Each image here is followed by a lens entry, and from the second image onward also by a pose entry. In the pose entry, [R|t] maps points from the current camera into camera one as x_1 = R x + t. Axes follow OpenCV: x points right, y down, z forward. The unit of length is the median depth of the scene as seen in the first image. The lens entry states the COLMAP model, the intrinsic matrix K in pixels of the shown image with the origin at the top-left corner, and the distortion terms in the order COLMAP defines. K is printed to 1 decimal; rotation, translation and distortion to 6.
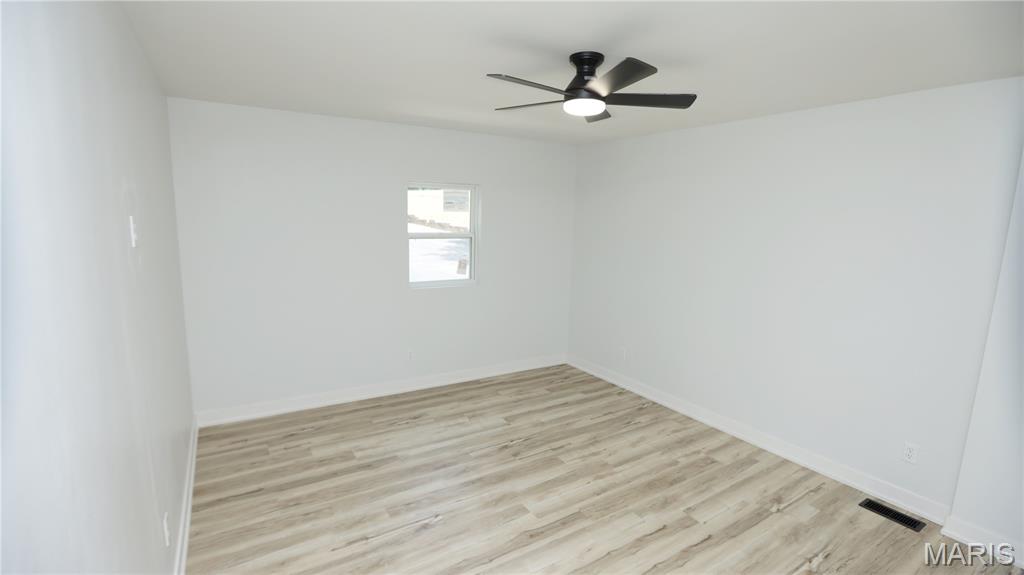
lens RADIAL K [[463.9, 0, 512.0], [0, 463.9, 287.5], [0, 0, 1]] dist [-0.047535, 0.015636]
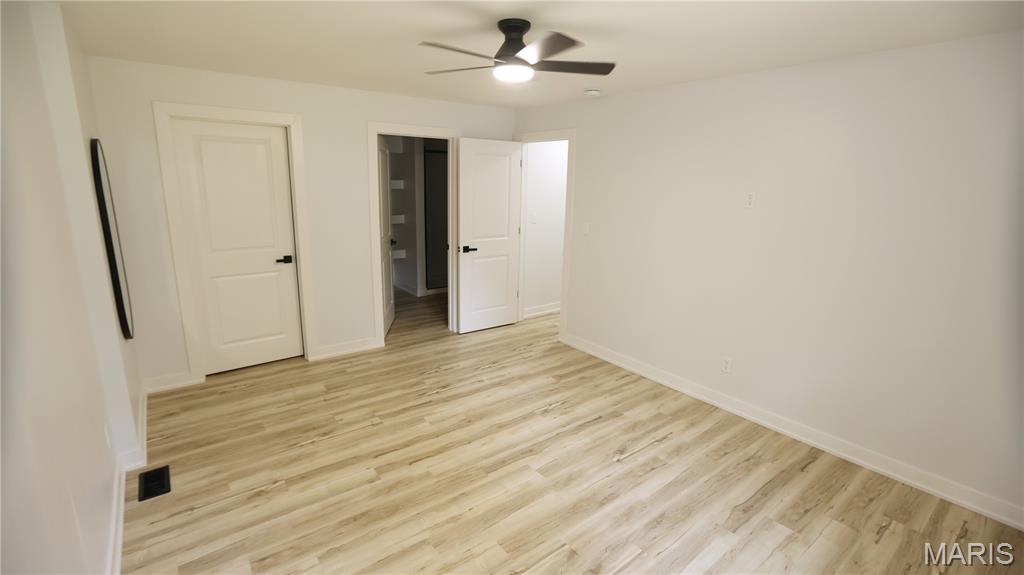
lens RADIAL K [[460.4, 0, 510.1], [0, 460.4, 291.2], [0, 0, 1]] dist [-0.051551, 0.019473]
pose [[-0.994820, -0.029066, -0.097411, 0.185303], [-0.063450, 0.926213, 0.371623, -0.233965], [0.079422, 0.375878, -0.923259, 1.591347]]
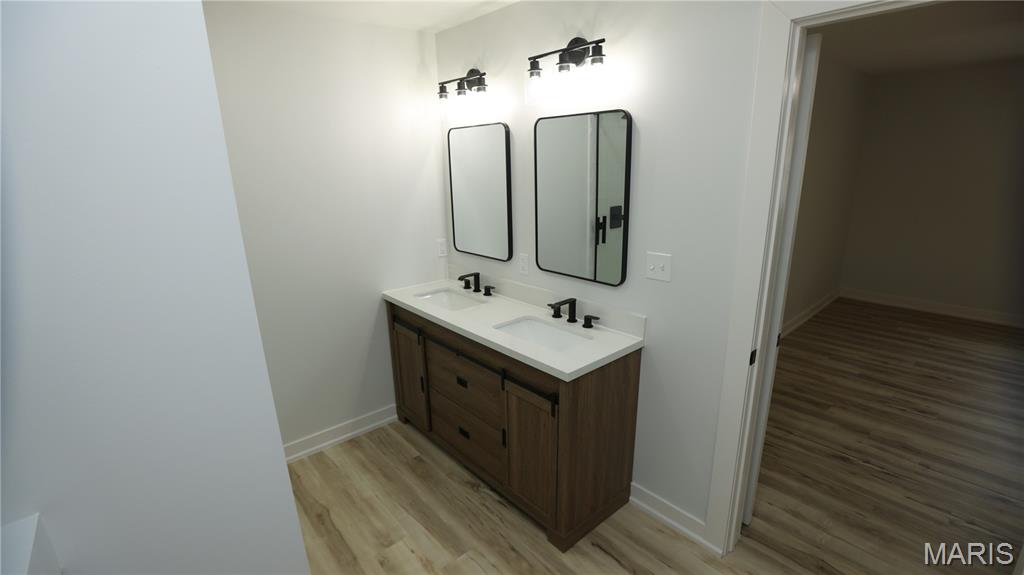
lens RADIAL K [[460.4, 0, 510.1], [0, 460.4, 291.2], [0, 0, 1]] dist [-0.051551, 0.019473]
pose [[0.149690, 0.239280, -0.959342, 0.732328], [-0.117953, 0.967667, 0.222951, 0.091615], [0.981672, 0.079783, 0.173074, -0.456996]]
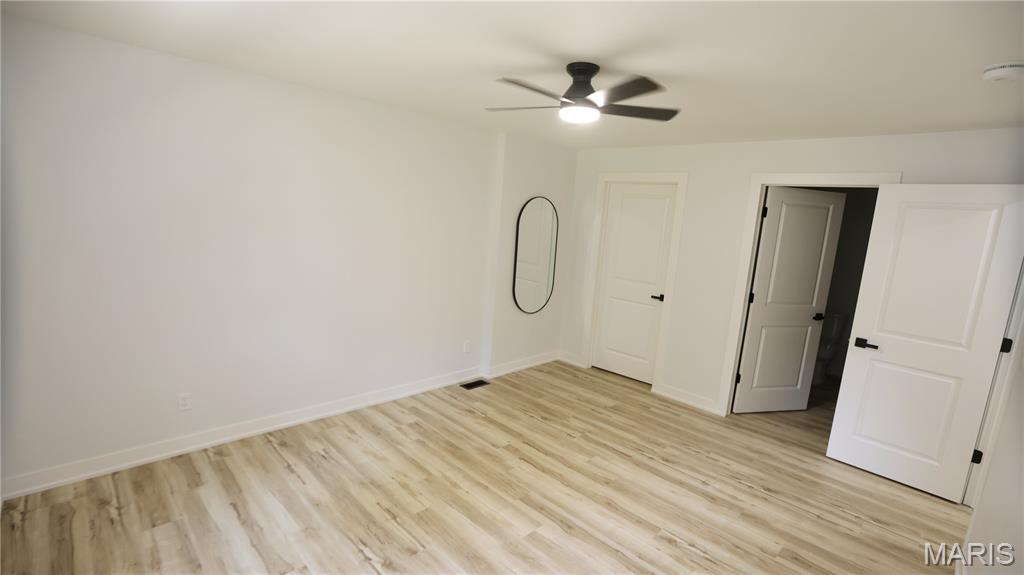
lens RADIAL K [[460.4, 0, 510.1], [0, 460.4, 291.2], [0, 0, 1]] dist [-0.051551, 0.019473]
pose [[-0.208818, -0.204692, 0.956293, -0.659073], [0.071268, 0.972065, 0.223630, -0.179756], [-0.975354, 0.114852, -0.188397, 1.035726]]
